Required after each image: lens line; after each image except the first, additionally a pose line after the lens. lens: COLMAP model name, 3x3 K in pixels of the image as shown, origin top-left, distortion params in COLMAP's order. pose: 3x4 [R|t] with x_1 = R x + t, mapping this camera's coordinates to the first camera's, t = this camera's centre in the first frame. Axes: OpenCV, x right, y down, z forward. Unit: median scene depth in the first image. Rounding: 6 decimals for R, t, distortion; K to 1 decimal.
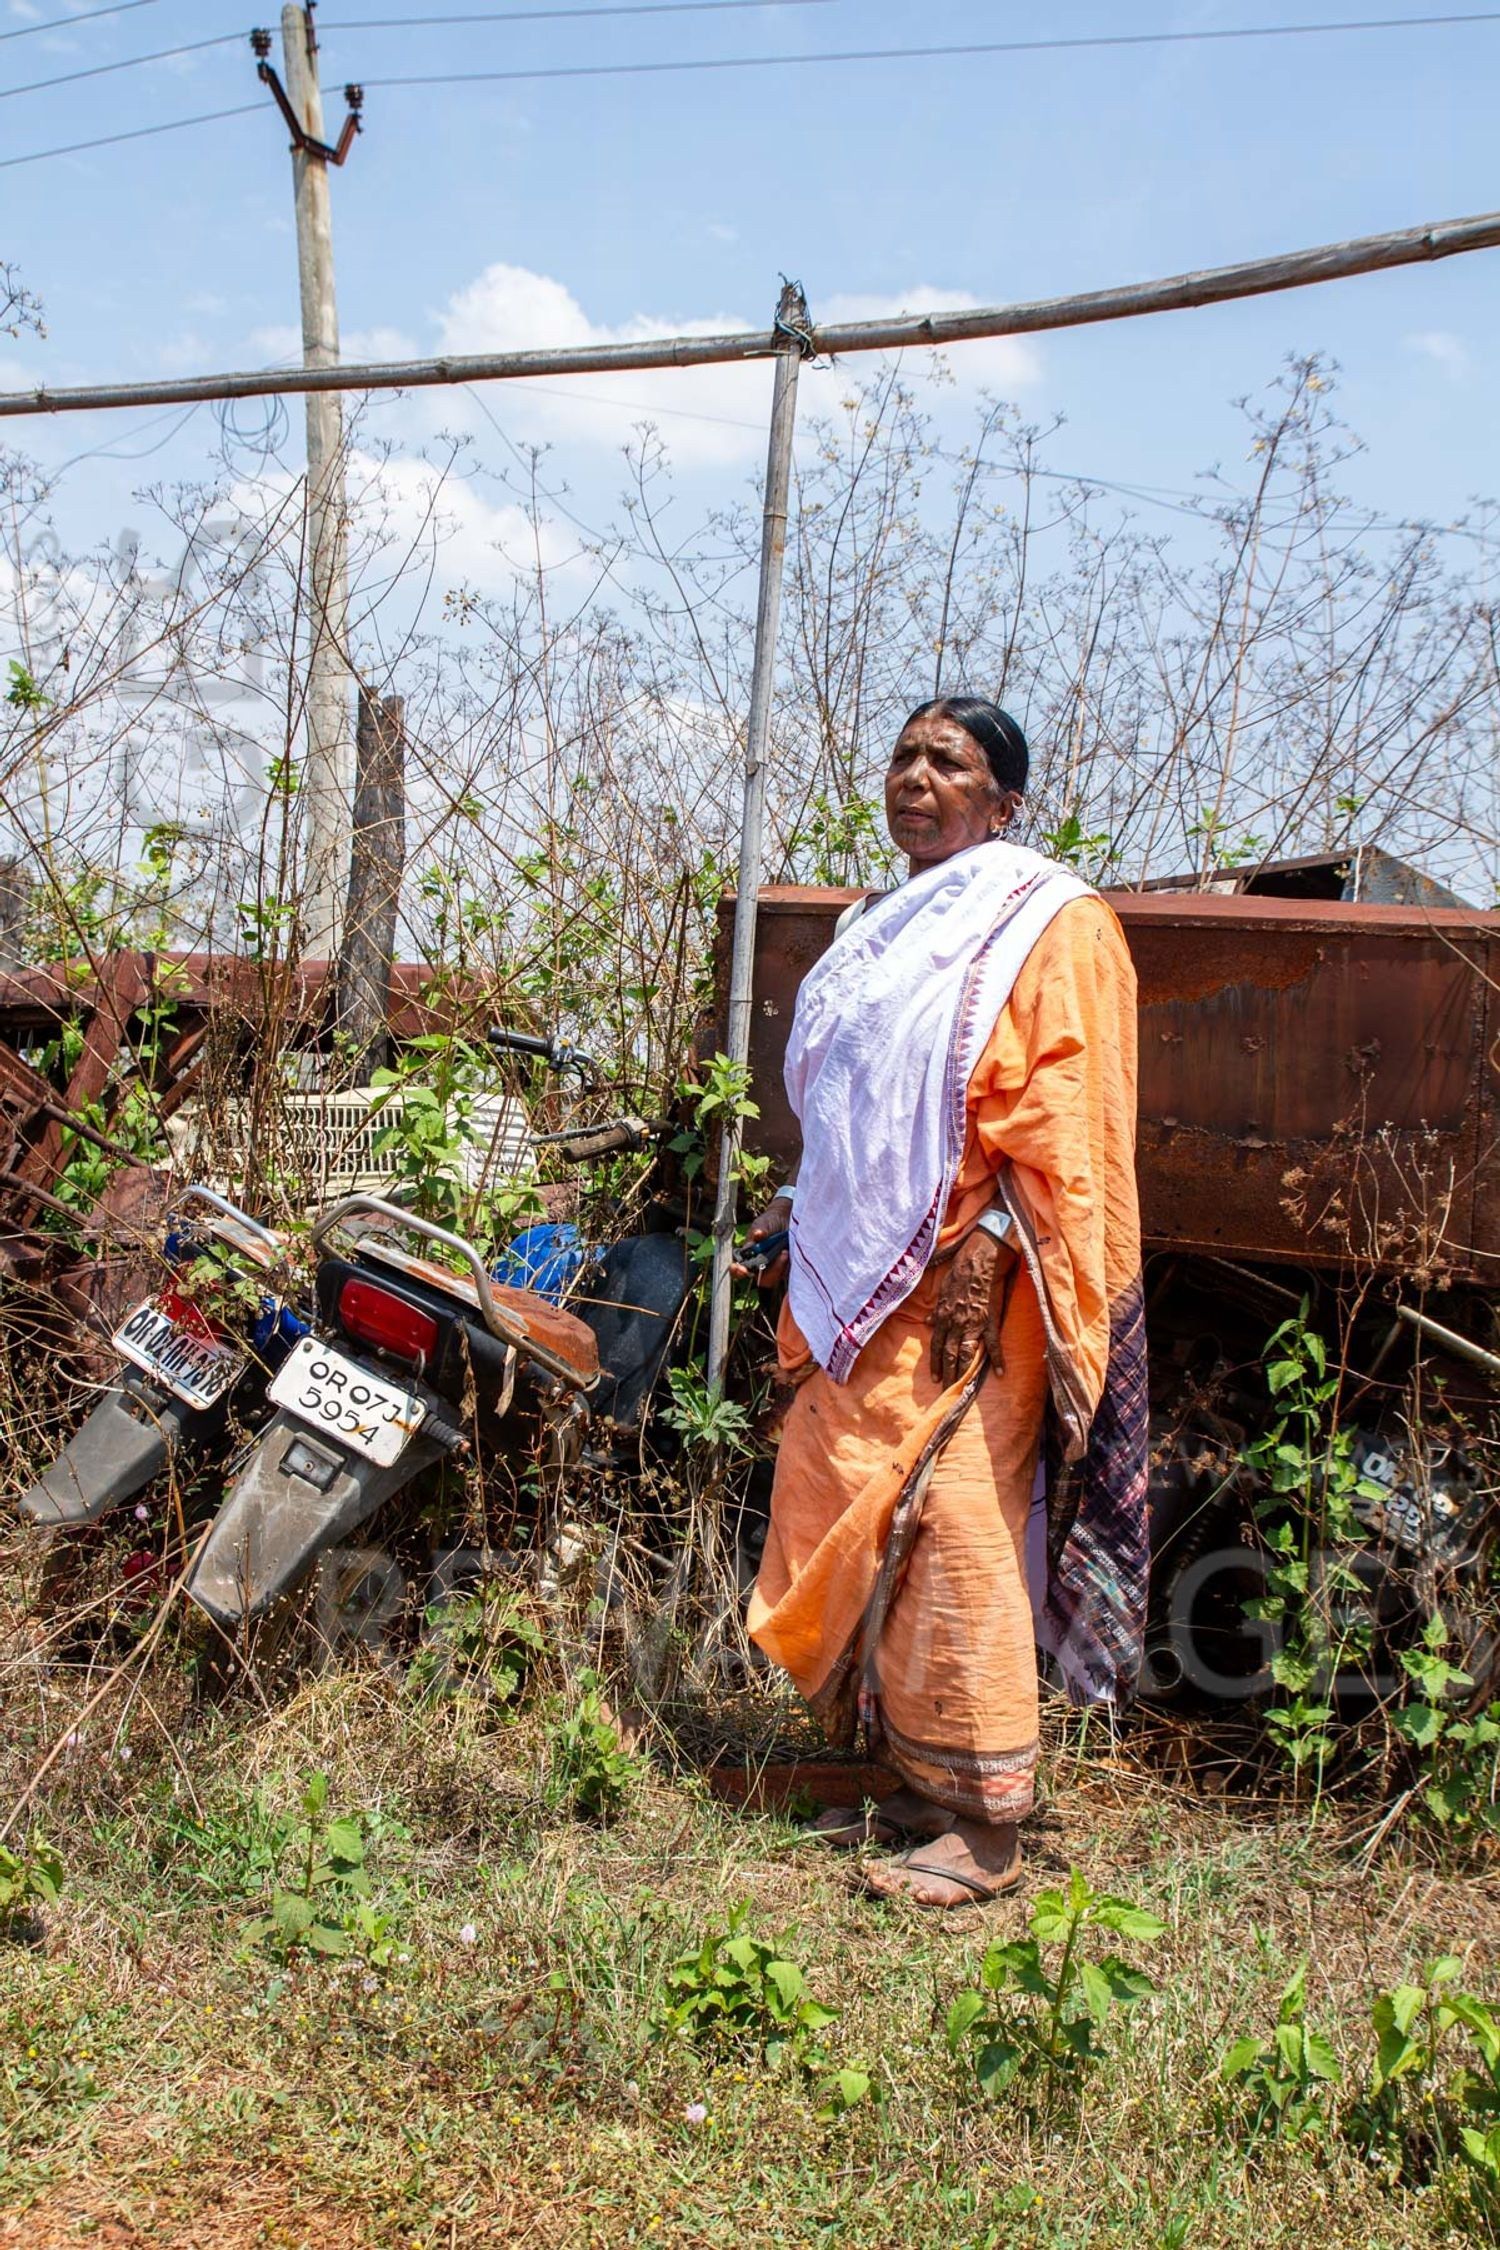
lens RADIAL K [[2470.0, 0, 795.4], [0, 2470.0, 1124.6], [0, 0, 1]] dist [-0.027336, 0.018263]
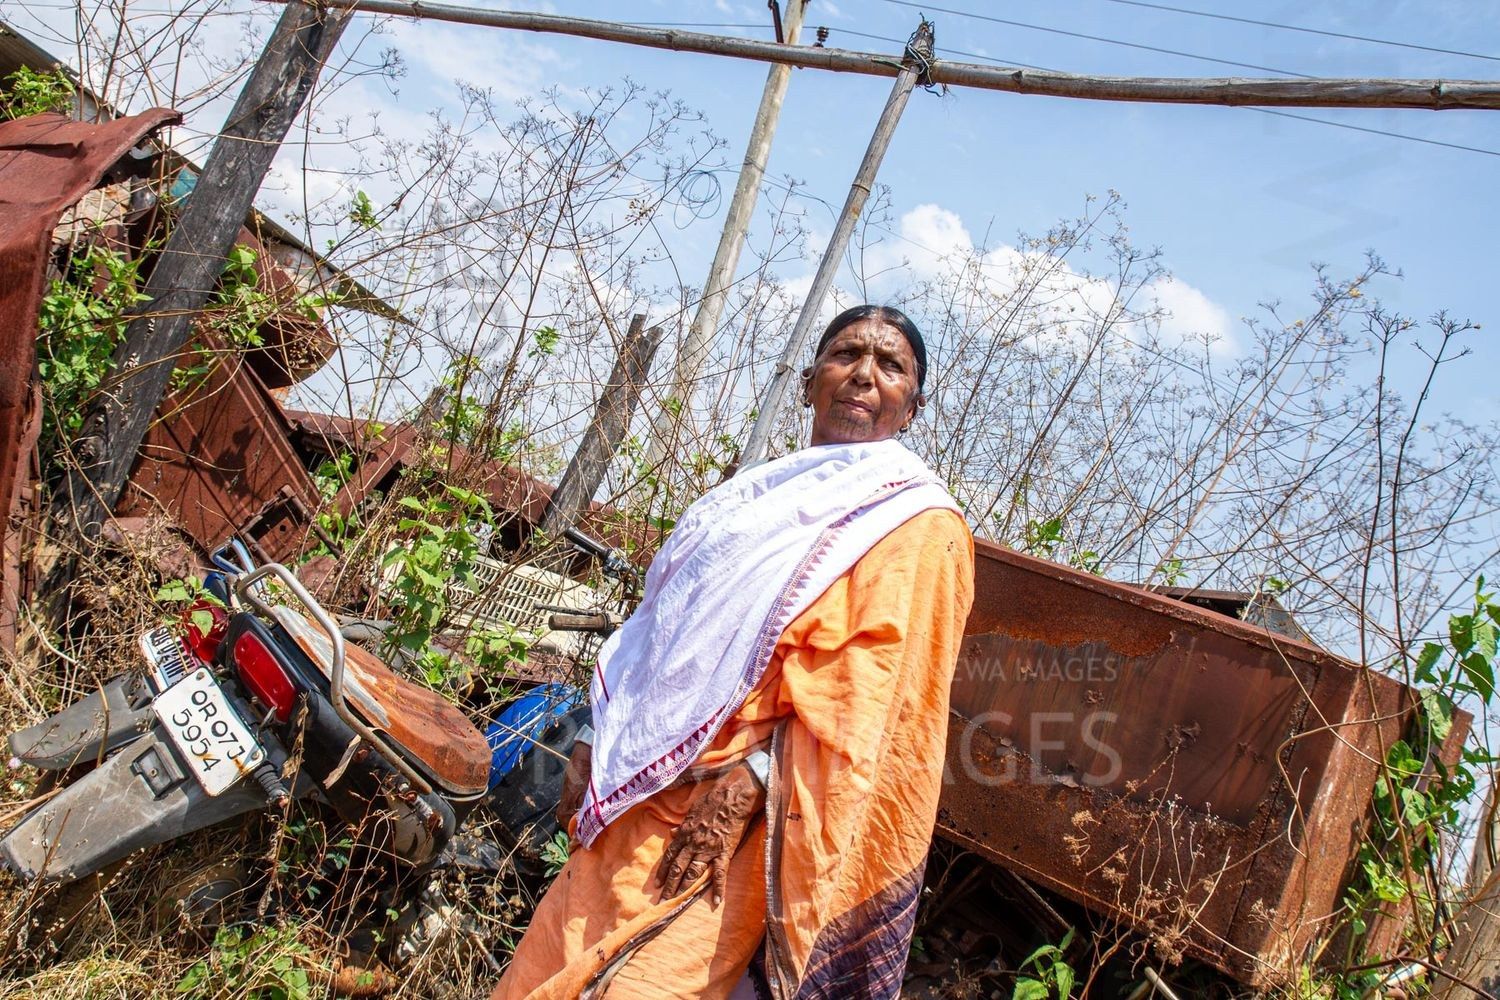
lens RADIAL K [[1476.5, 0, 752.5], [0, 1476.5, 512.2], [0, 0, 1]] dist [-0.081572, 0.103464]
pose [[0.941162, 0.295418, -0.164143, 0.132987], [-0.314469, 0.943425, -0.105157, 0.007620], [0.123792, 0.150588, 0.980815, 0.333099]]
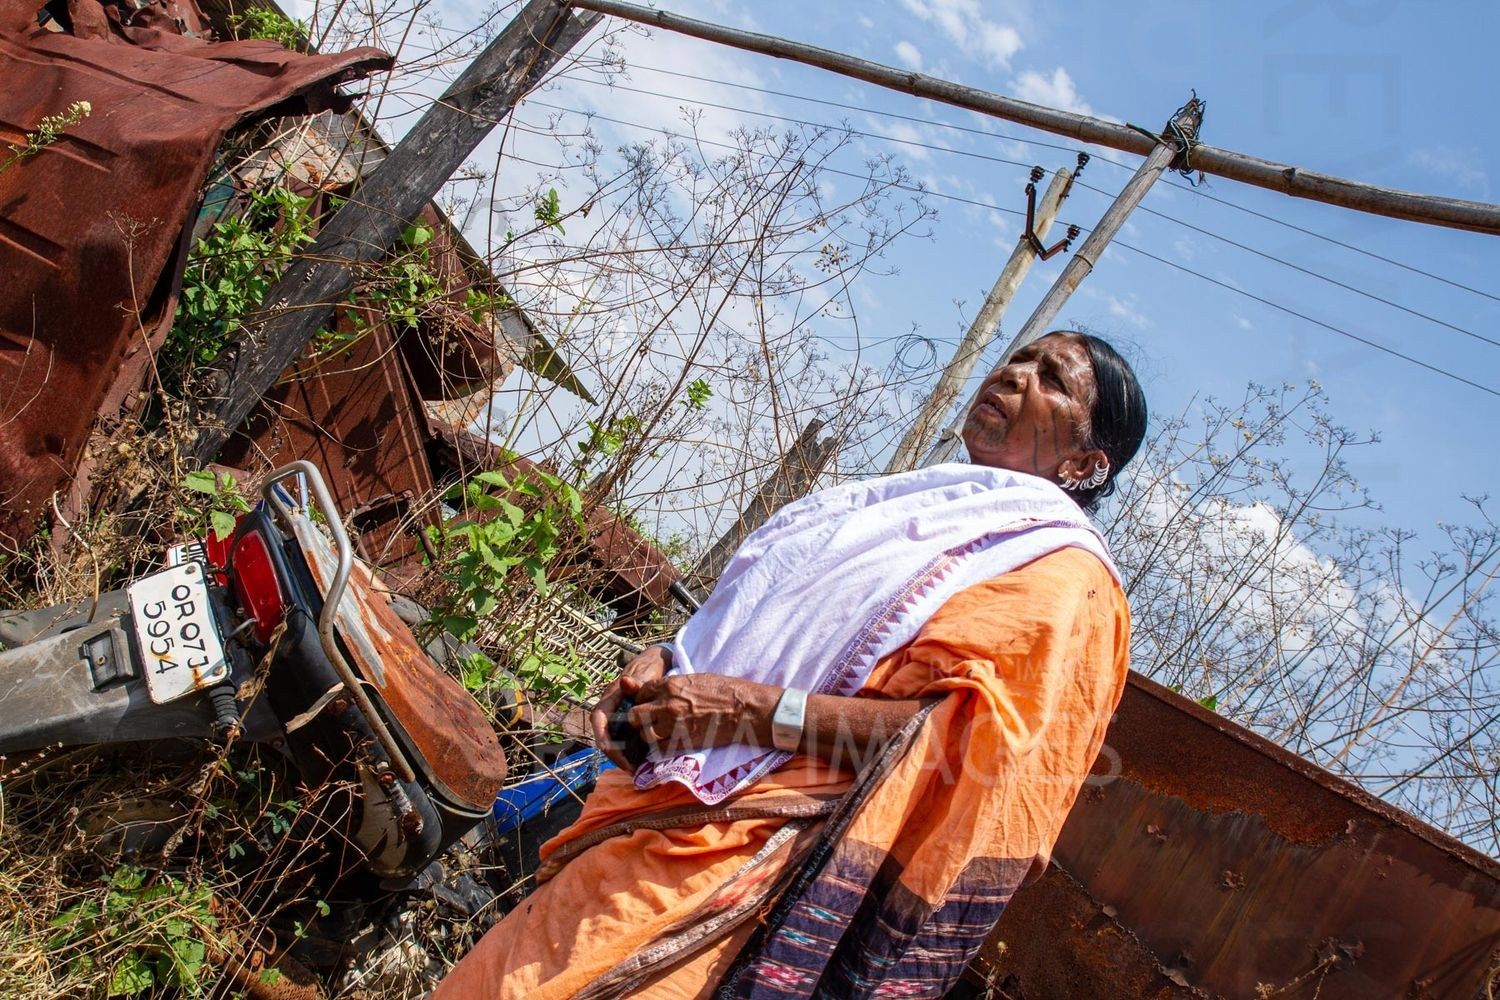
lens RADIAL K [[1476.0, 0, 748.5], [0, 1476.0, 509.3], [0, 0, 1]] dist [-0.080687, 0.101033]
pose [[0.817955, 0.482544, -0.313210, 0.153272], [-0.547478, 0.820151, -0.166195, 0.043483], [0.176683, 0.307416, 0.935029, 0.465578]]
